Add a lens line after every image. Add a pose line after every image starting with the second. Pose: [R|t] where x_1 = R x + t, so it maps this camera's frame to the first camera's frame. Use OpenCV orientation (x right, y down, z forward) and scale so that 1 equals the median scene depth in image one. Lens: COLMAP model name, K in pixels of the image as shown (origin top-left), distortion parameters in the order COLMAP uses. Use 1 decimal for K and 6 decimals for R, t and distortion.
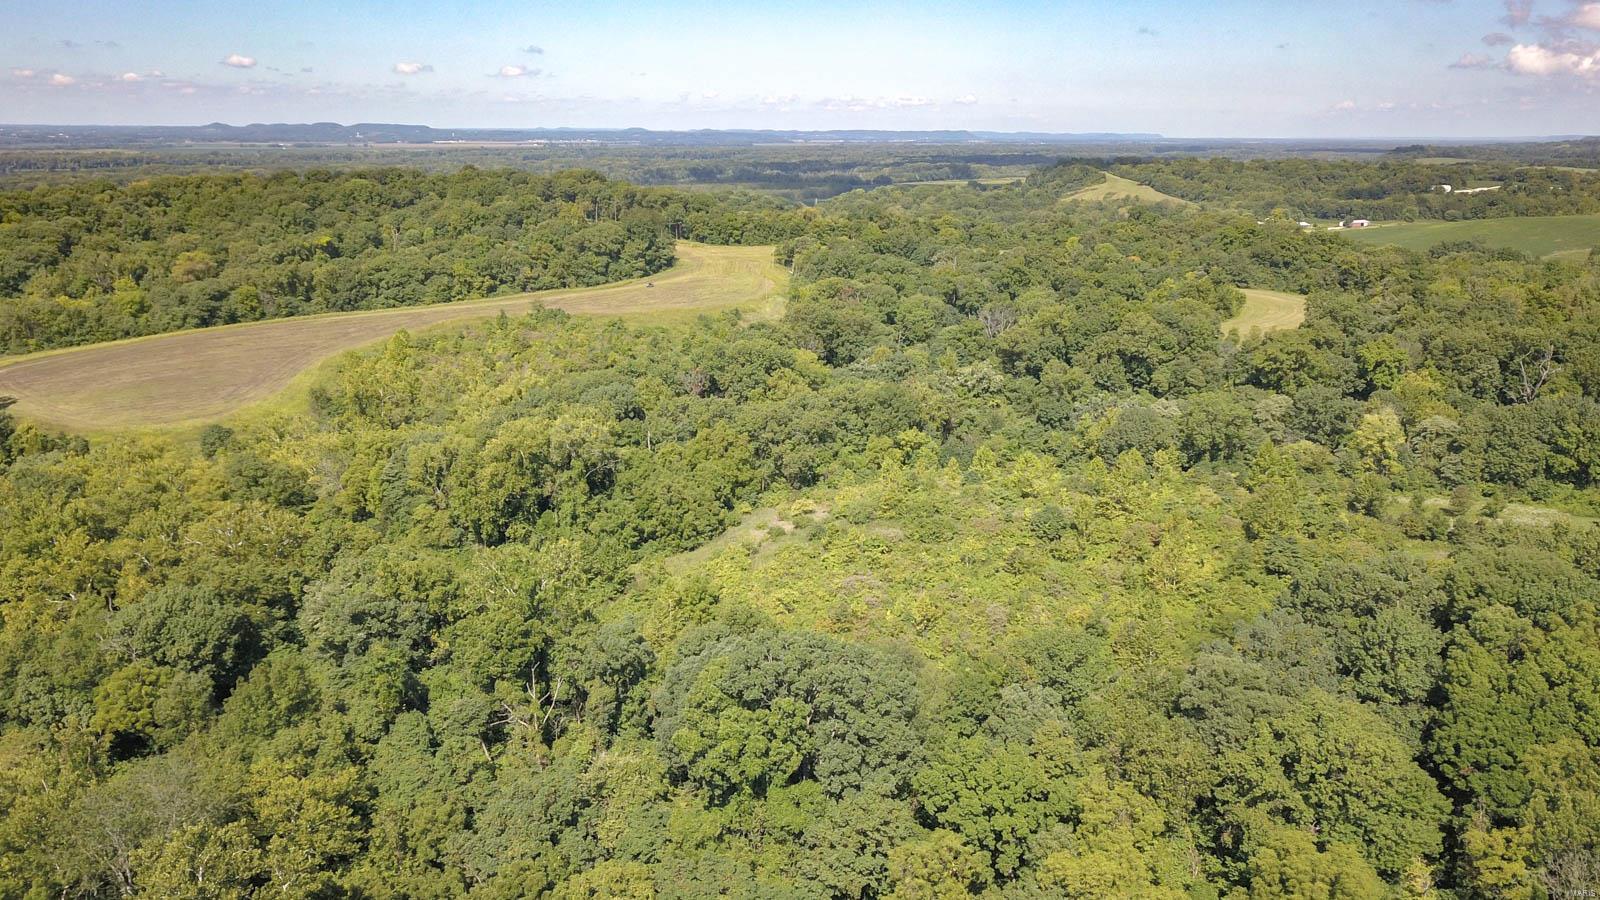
lens RADIAL K [[1238.6, 0, 785.6], [0, 1238.6, 435.3], [0, 0, 1]] dist [0.021943, -0.033129]
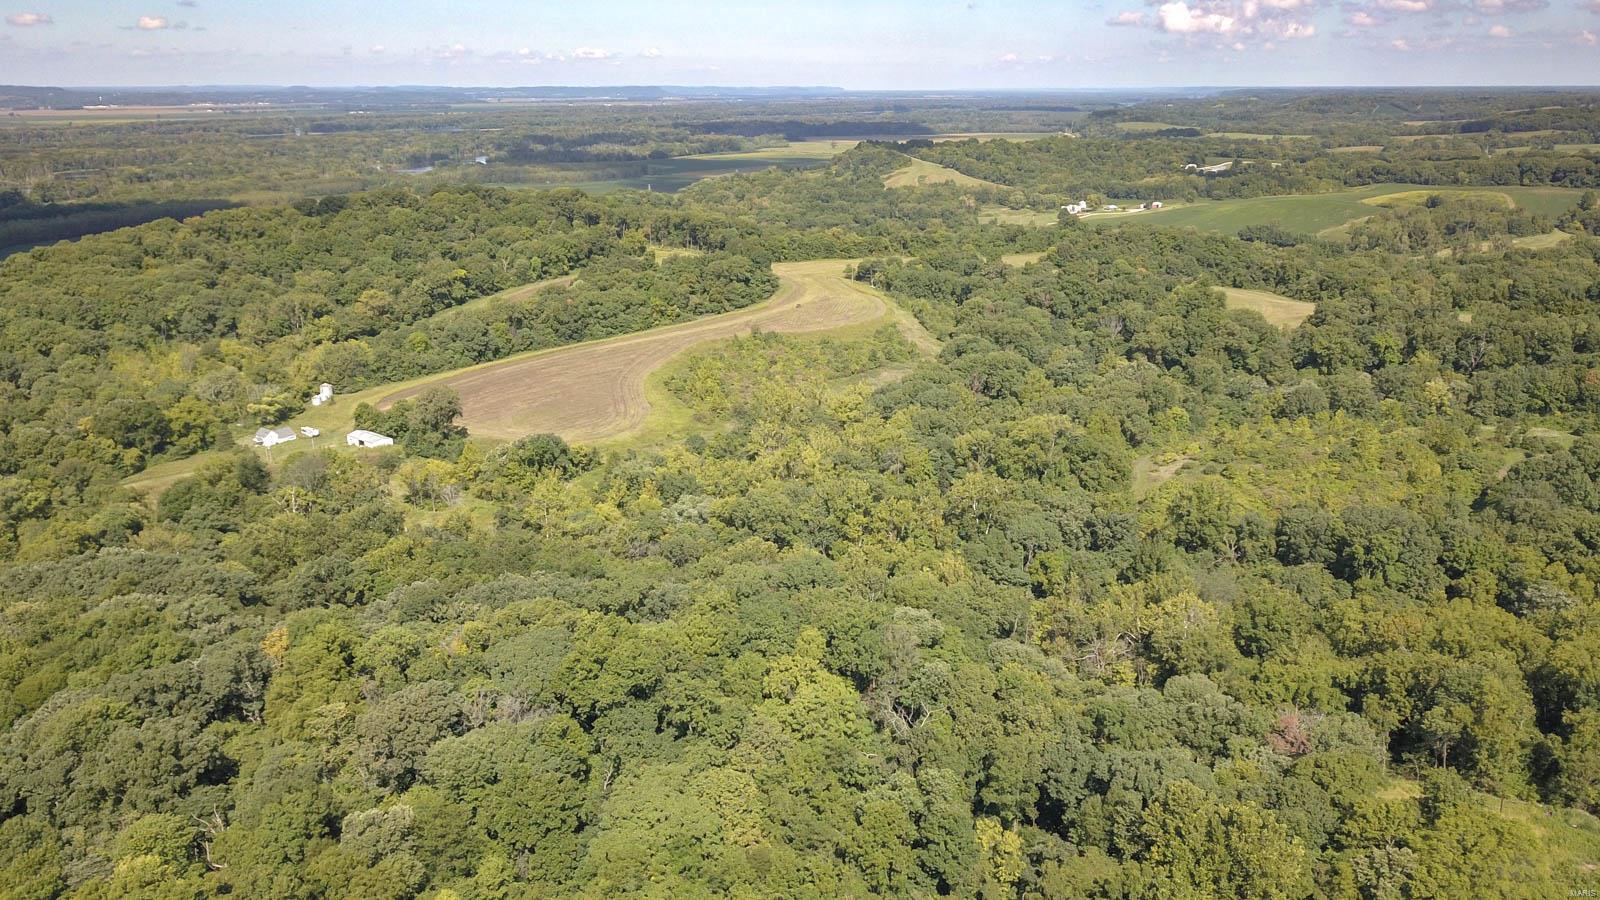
lens RADIAL K [[1238.6, 0, 801.3], [0, 1238.6, 462.0], [0, 0, 1]] dist [0.021943, -0.033129]
pose [[0.968740, -0.081002, 0.234480, -0.633055], [0.068398, 0.995766, 0.061407, -0.056043], [-0.238461, -0.043450, 0.970180, -0.401560]]
